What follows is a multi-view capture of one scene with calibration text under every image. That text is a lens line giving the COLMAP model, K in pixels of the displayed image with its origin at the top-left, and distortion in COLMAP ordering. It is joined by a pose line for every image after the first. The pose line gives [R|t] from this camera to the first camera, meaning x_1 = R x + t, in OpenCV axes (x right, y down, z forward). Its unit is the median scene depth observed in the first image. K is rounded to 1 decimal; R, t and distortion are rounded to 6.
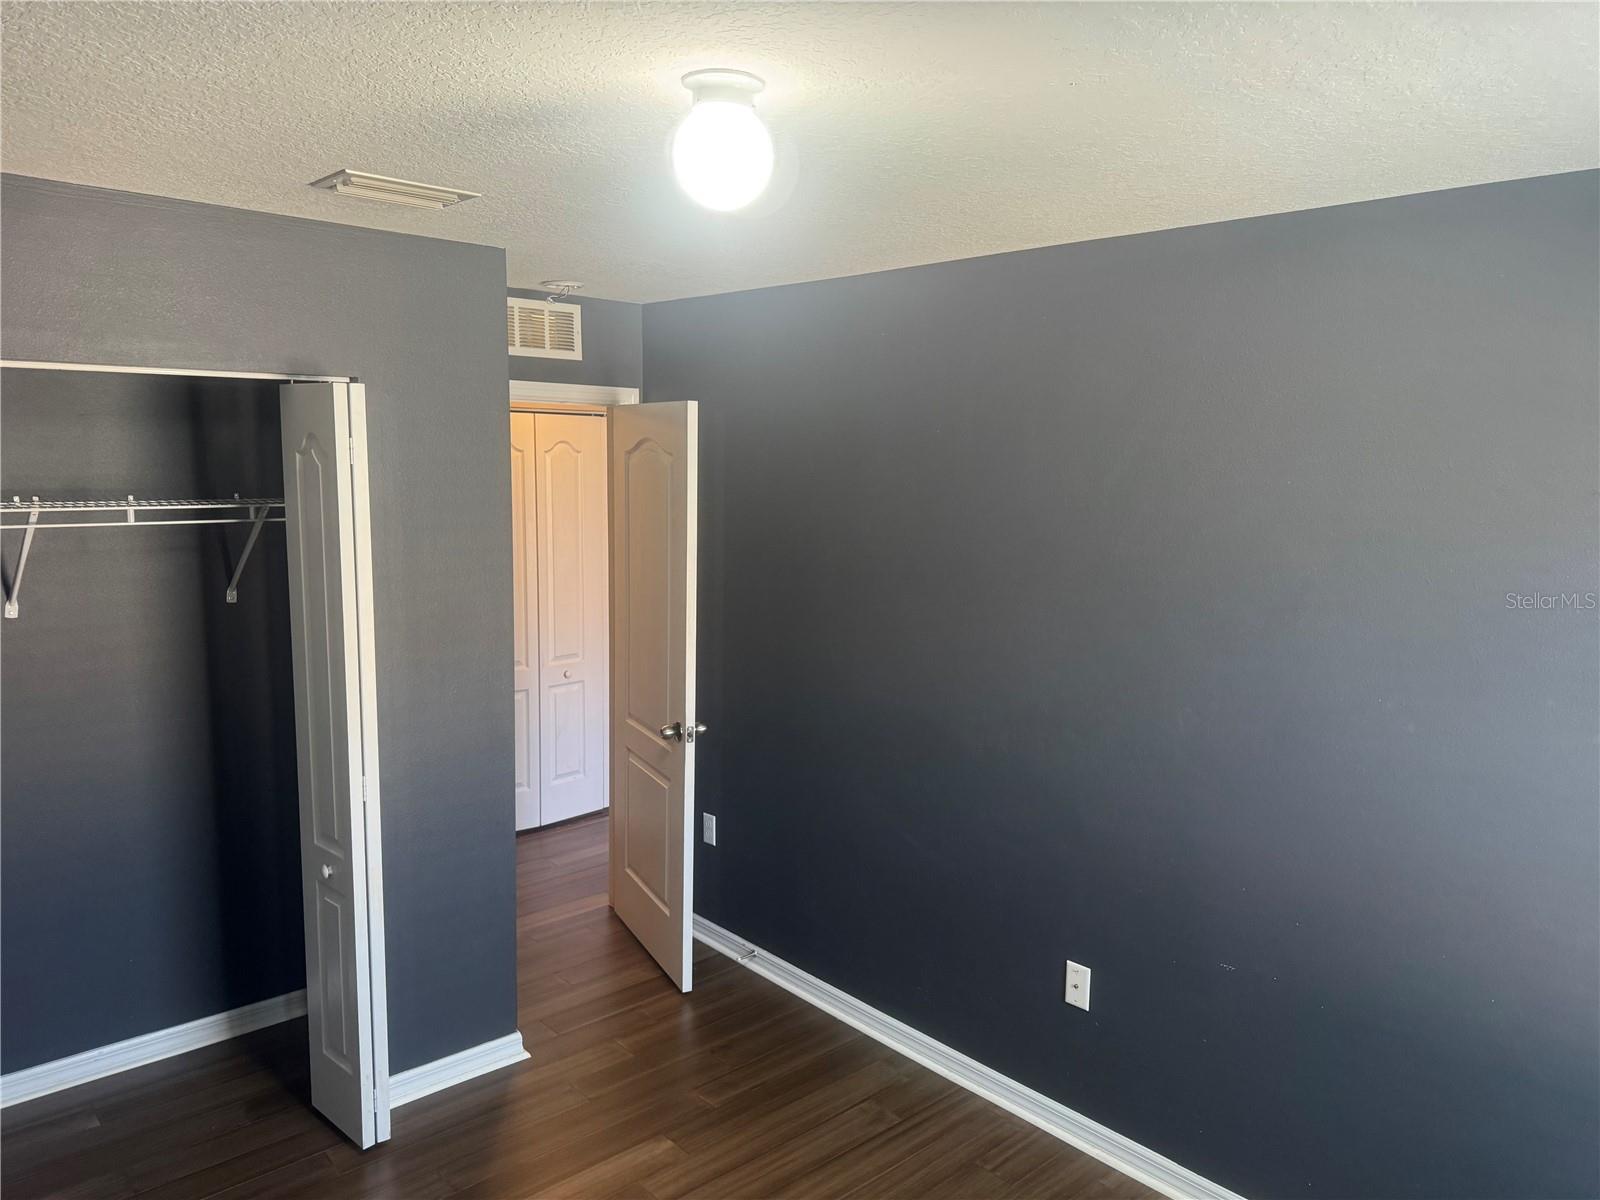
lens RADIAL K [[1134.3, 0, 804.0], [0, 1134.3, 598.6], [0, 0, 1]] dist [0.065602, -0.090996]
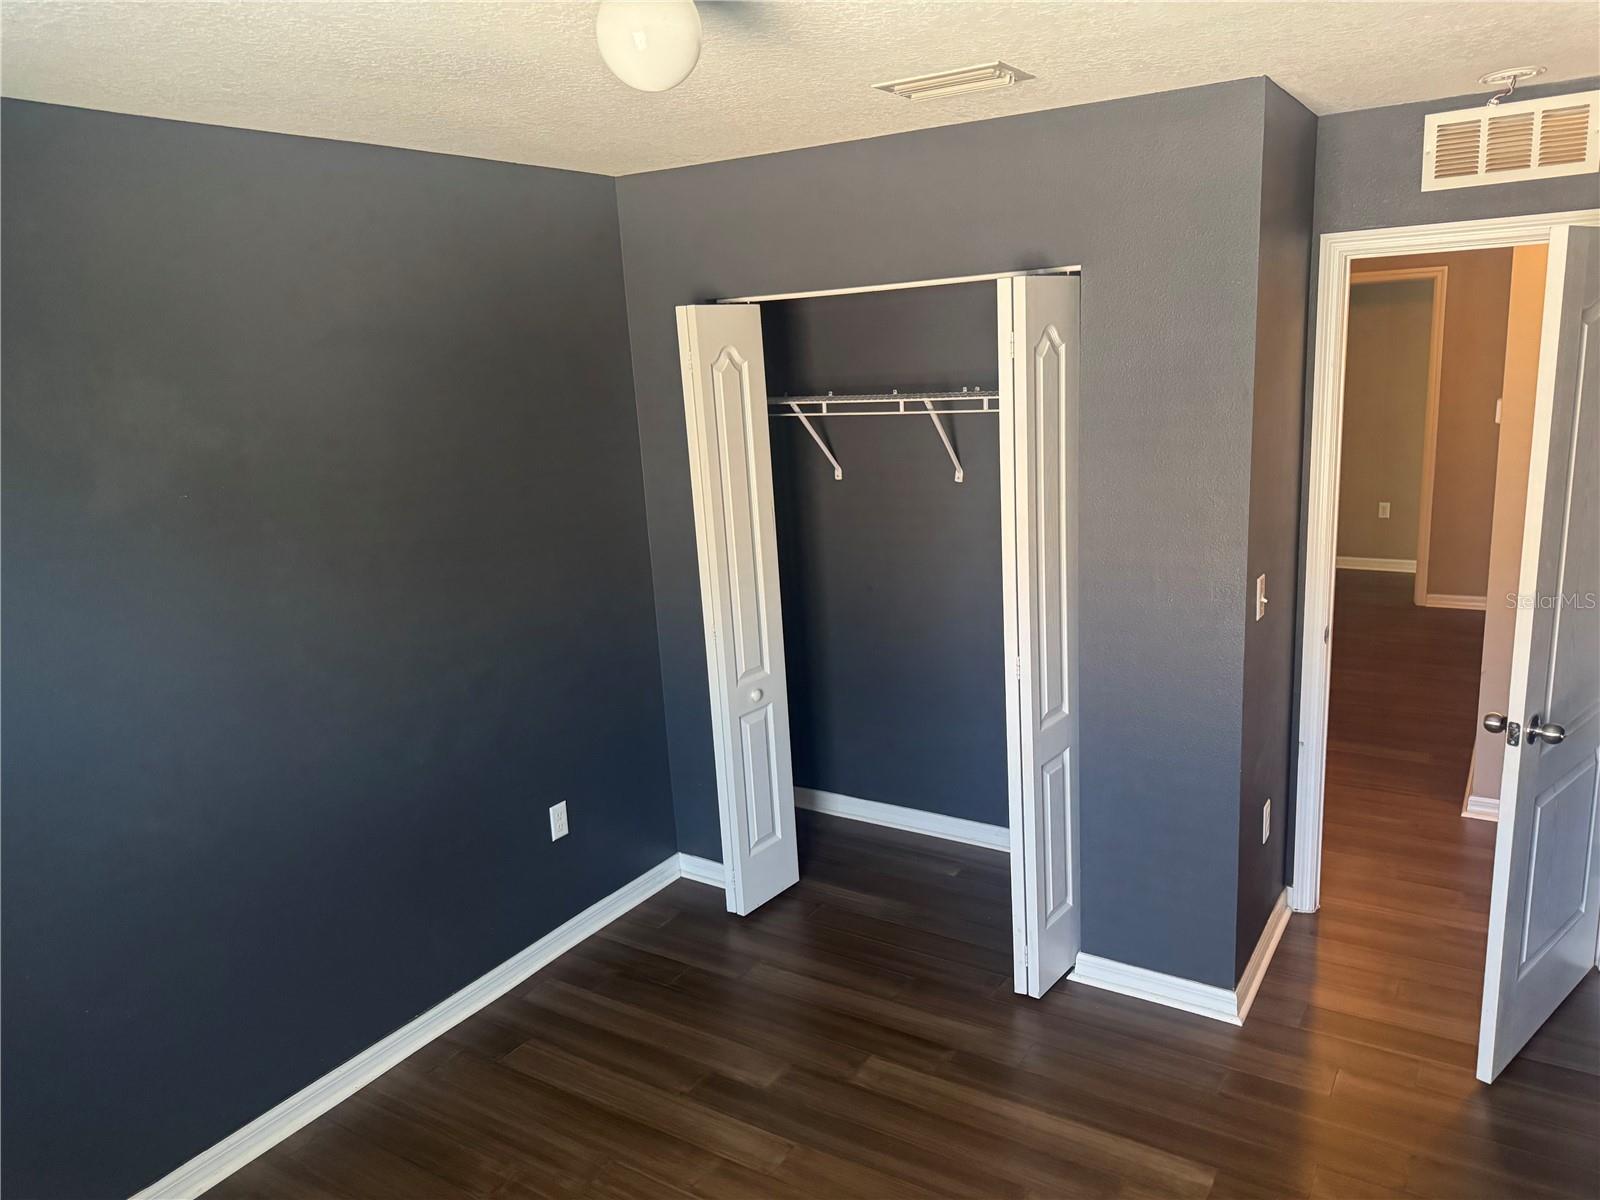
lens RADIAL K [[1134.3, 0, 804.0], [0, 1134.3, 598.6], [0, 0, 1]] dist [0.065602, -0.090996]
pose [[0.252590, 0.175845, -0.951460, 0.536180], [-0.064420, 0.984221, 0.164798, -0.056172], [0.965426, 0.019667, 0.259933, 0.513241]]
